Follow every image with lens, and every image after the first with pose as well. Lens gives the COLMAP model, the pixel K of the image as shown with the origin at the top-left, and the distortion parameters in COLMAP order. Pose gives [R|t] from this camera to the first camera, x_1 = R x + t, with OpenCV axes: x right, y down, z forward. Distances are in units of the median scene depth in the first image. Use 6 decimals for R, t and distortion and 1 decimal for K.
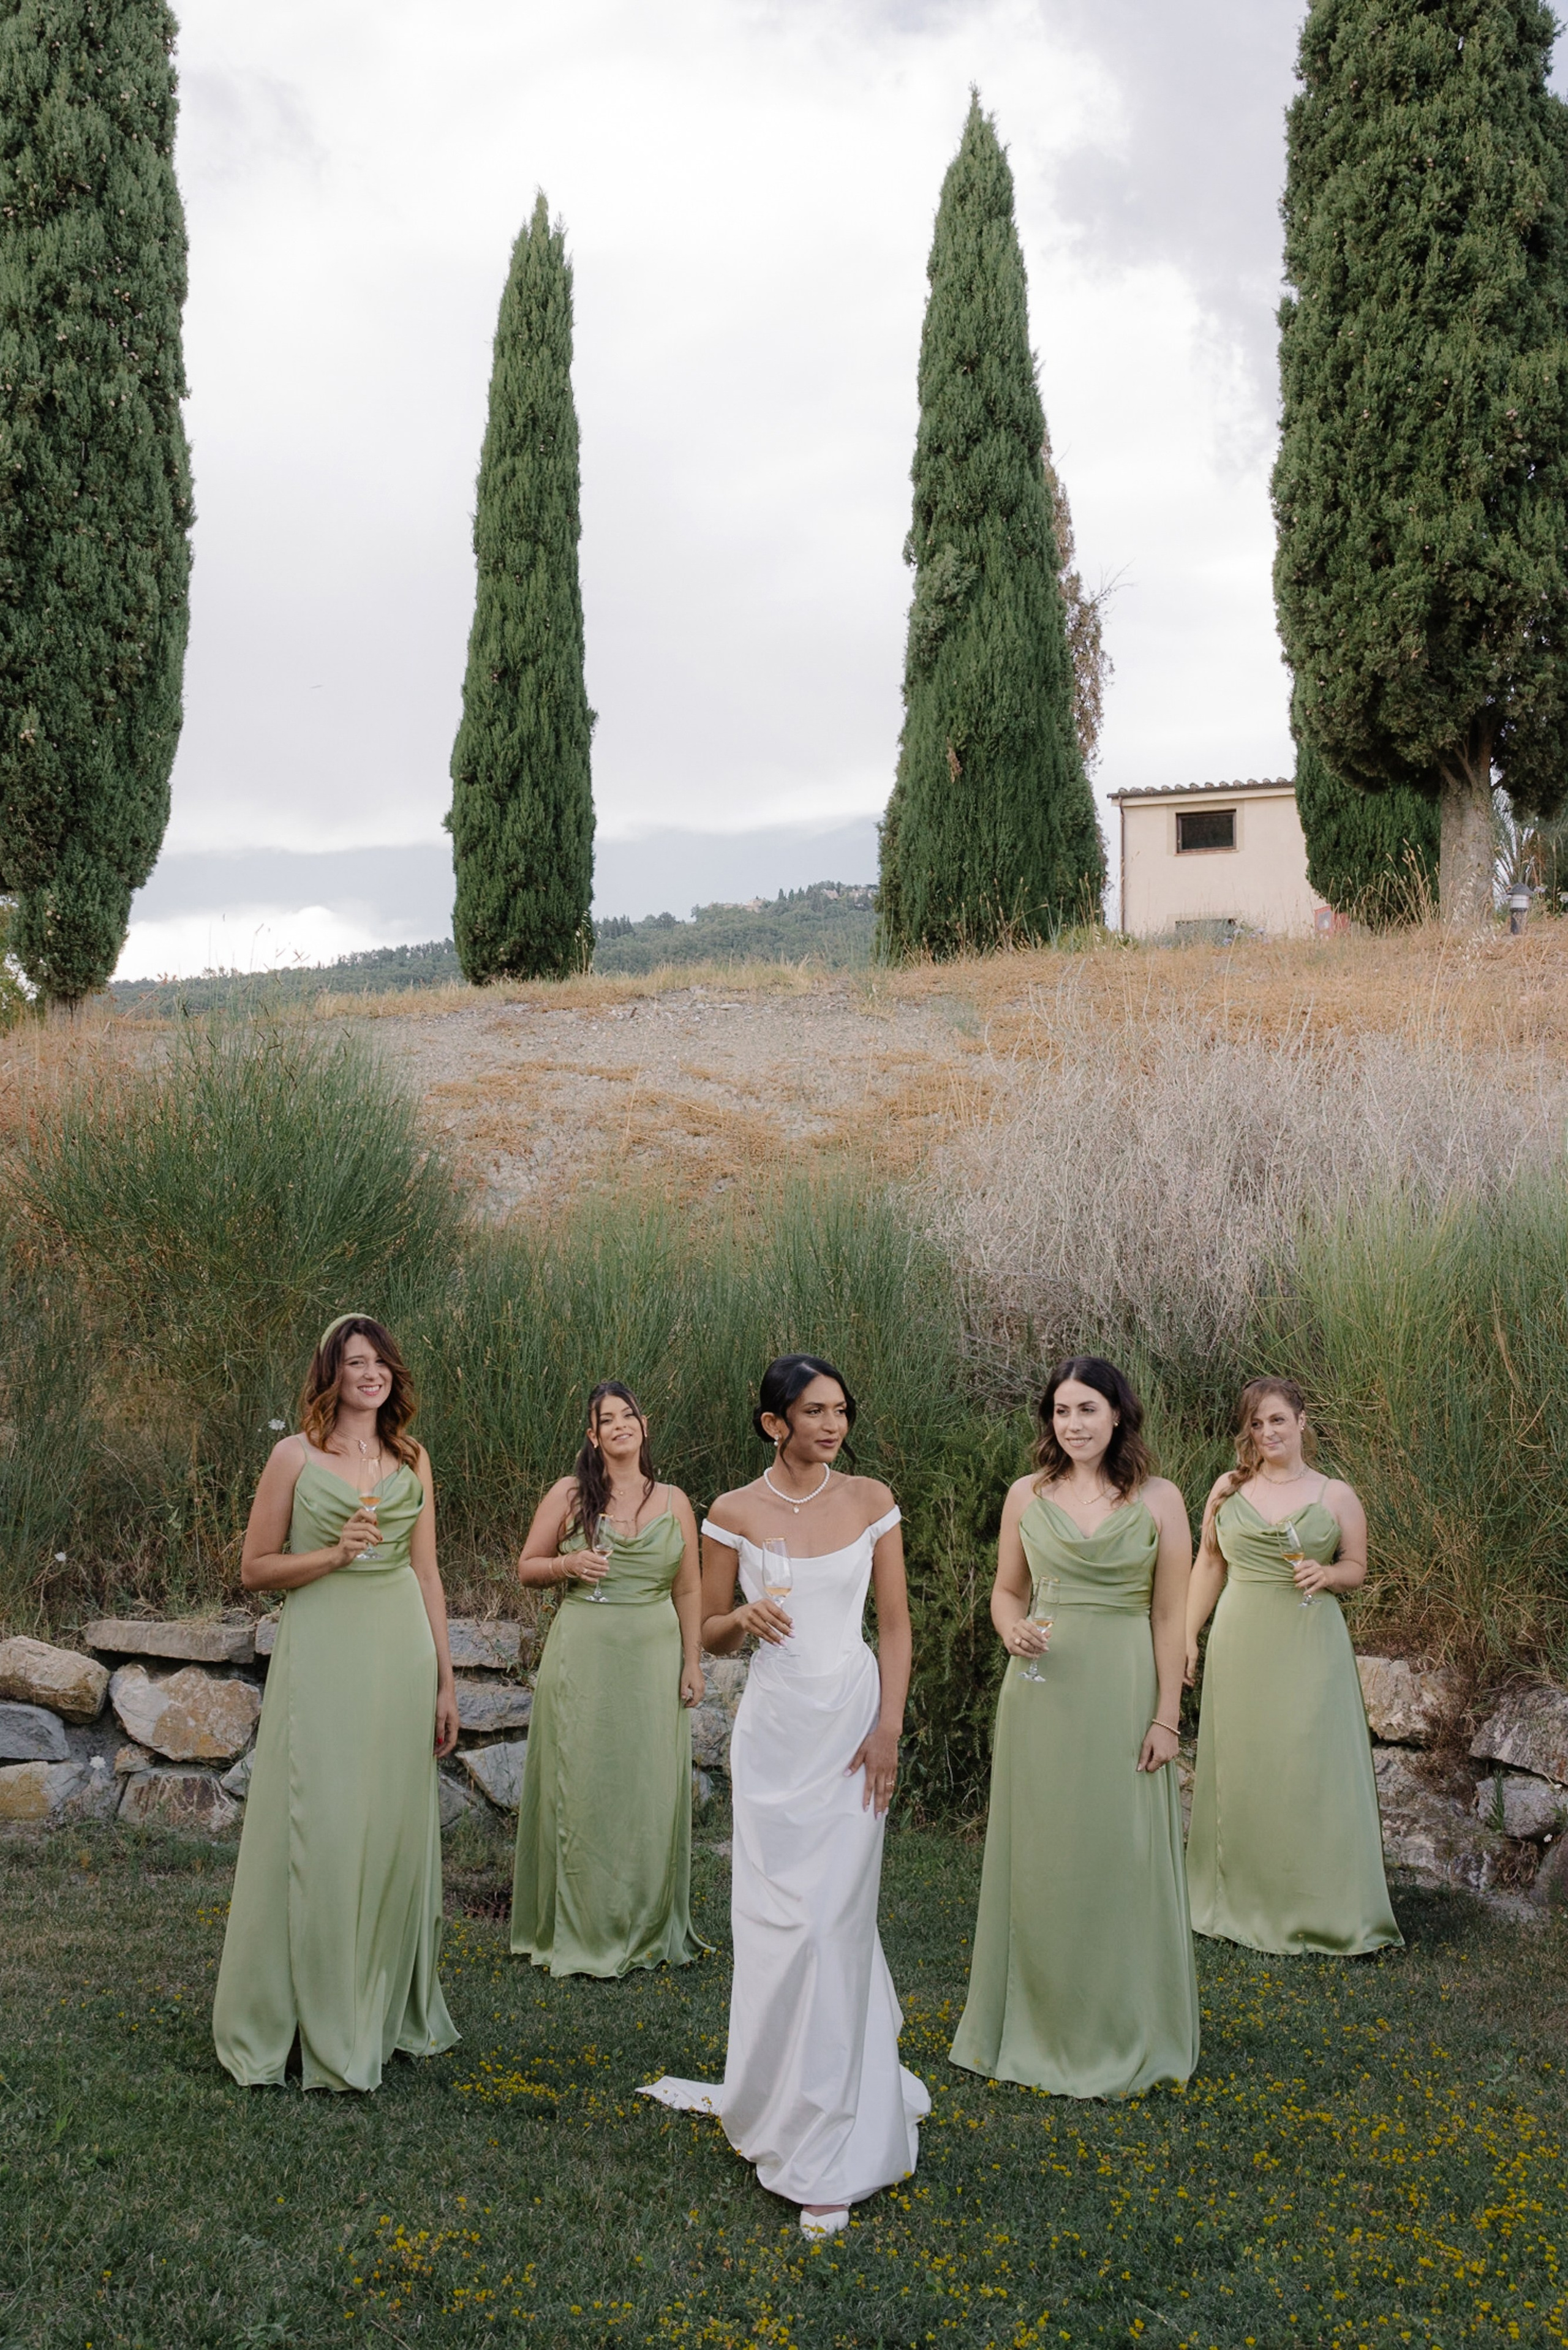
lens RADIAL K [[2250.5, 0, 624.6], [0, 2250.5, 1129.1], [0, 0, 1]] dist [0.003133, 0.000000]
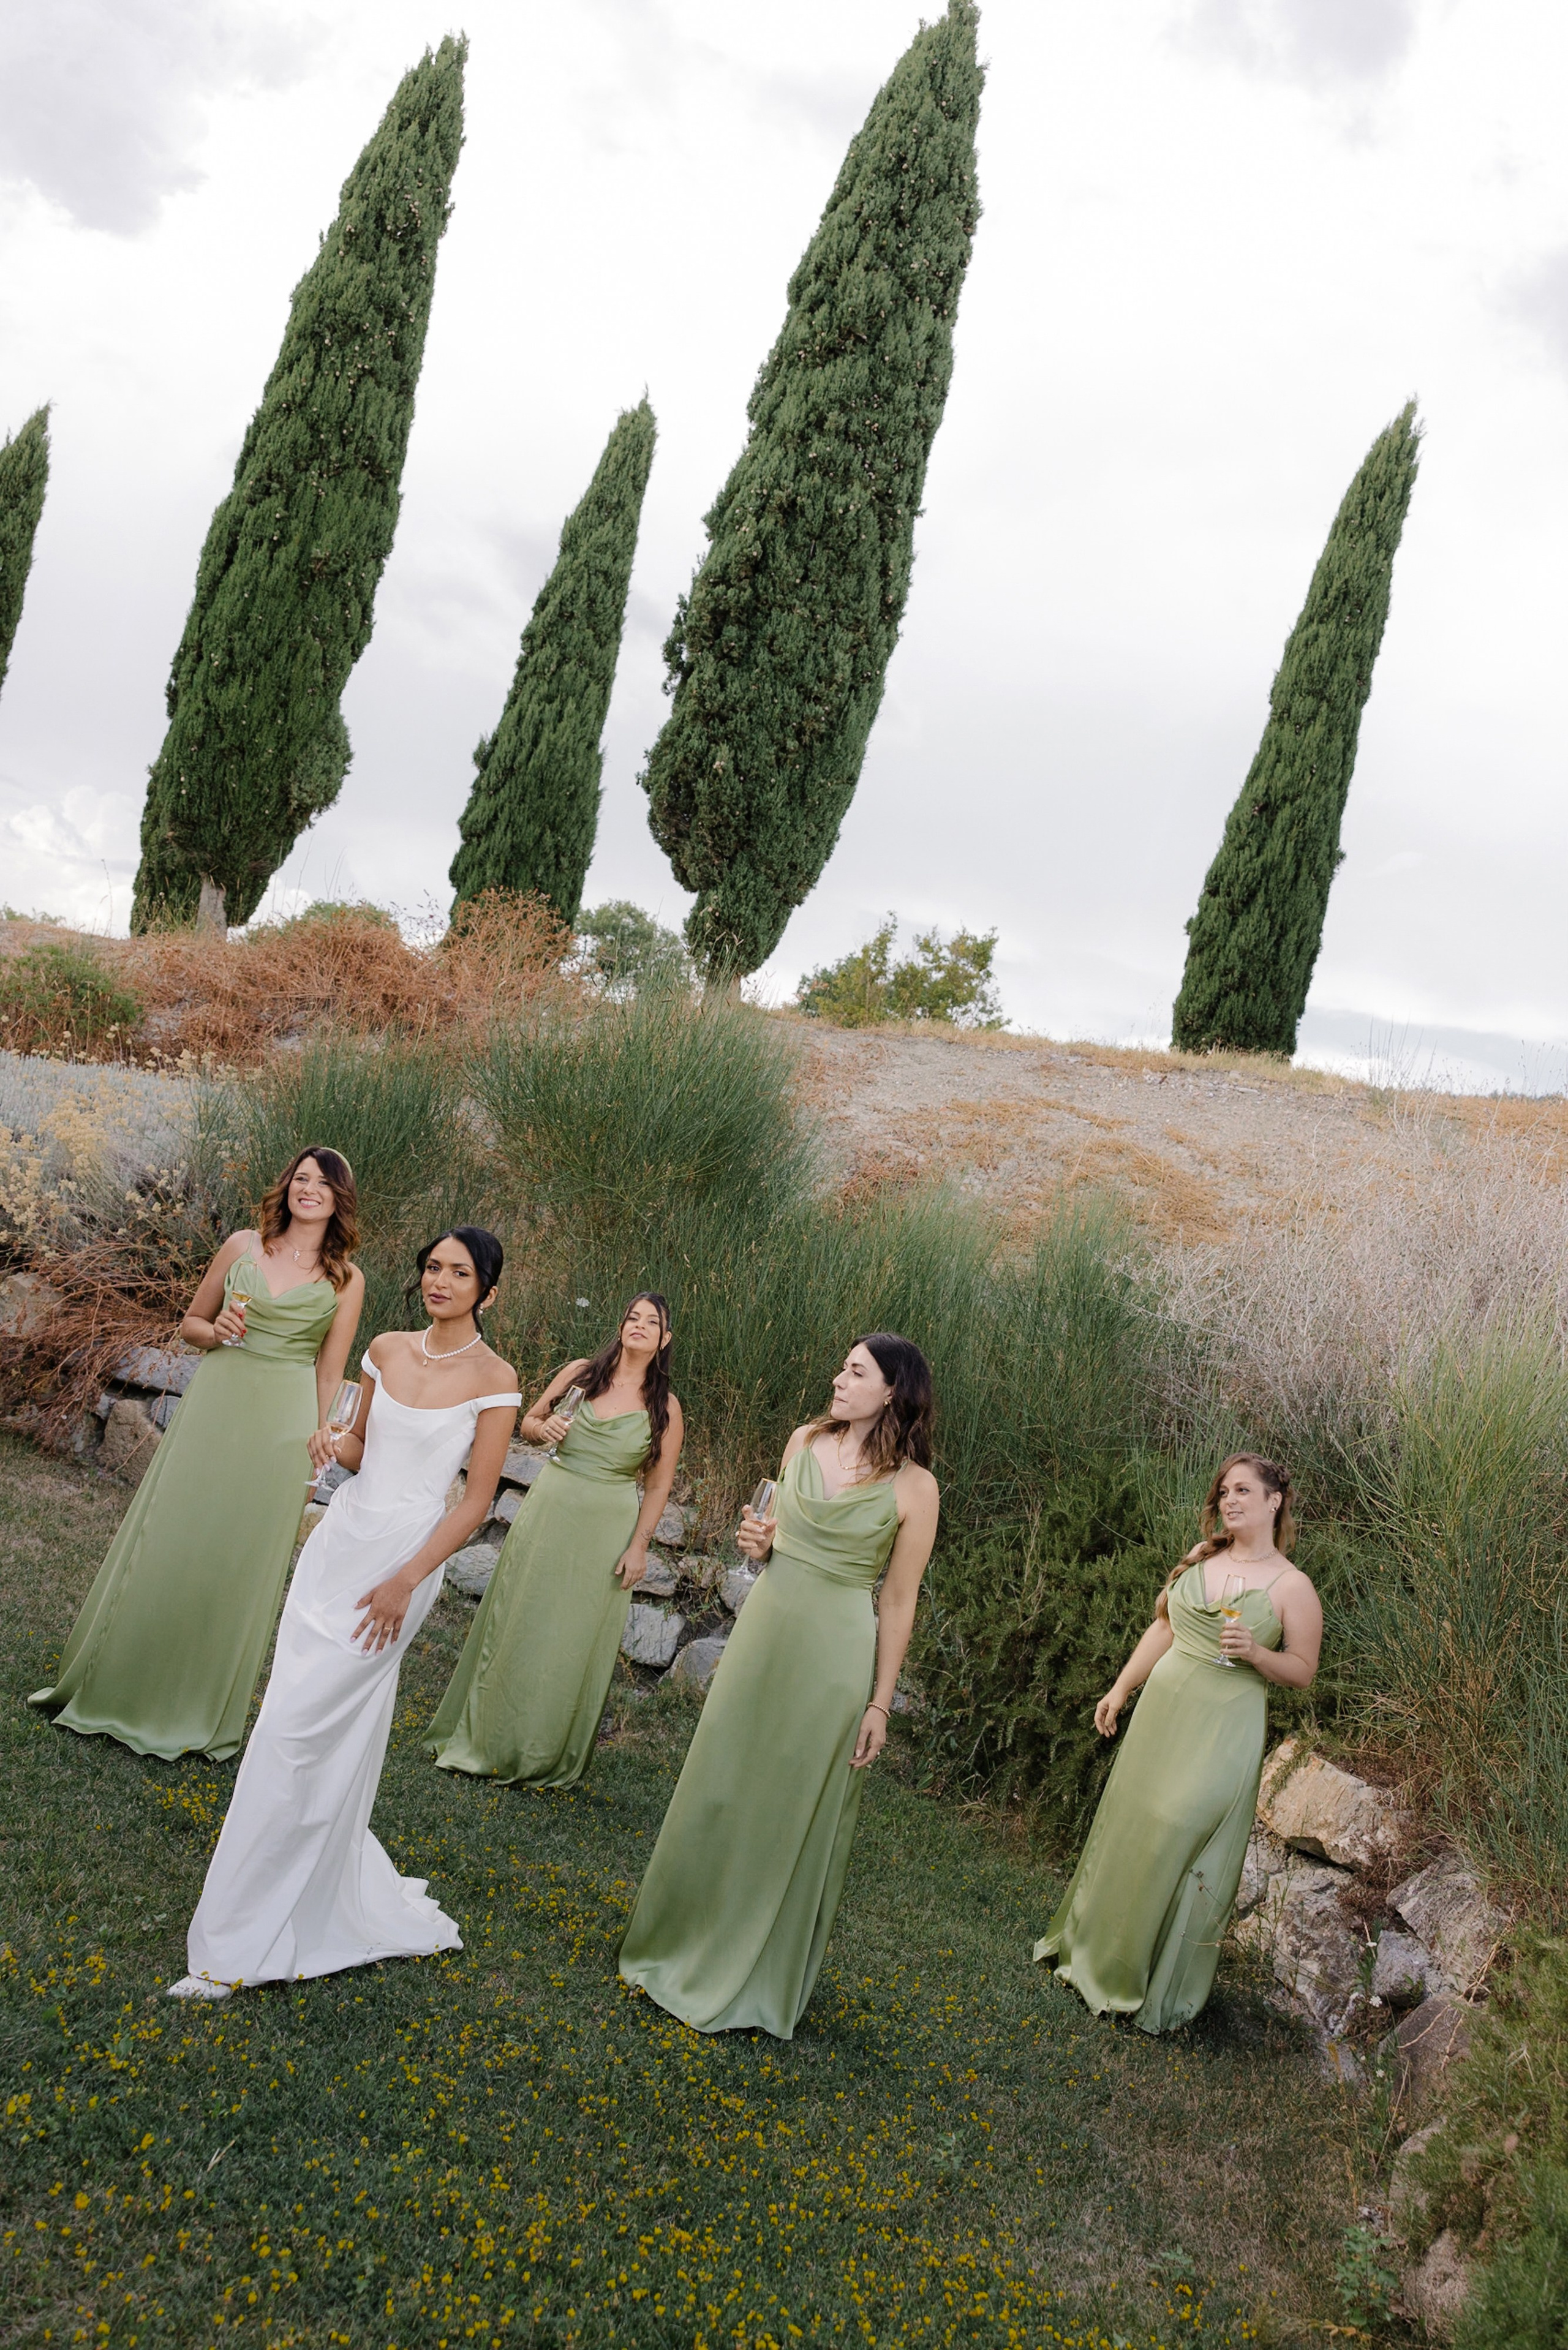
lens RADIAL K [[1790.4, 0, 756.6], [0, 1790.4, 1177.1], [0, 0, 1]] dist [0.008796, -0.011051]
pose [[0.888166, 0.214532, -0.406371, 0.323862], [-0.217527, 0.975257, 0.039431, 0.007953], [0.404776, 0.053375, 0.912857, 0.161104]]
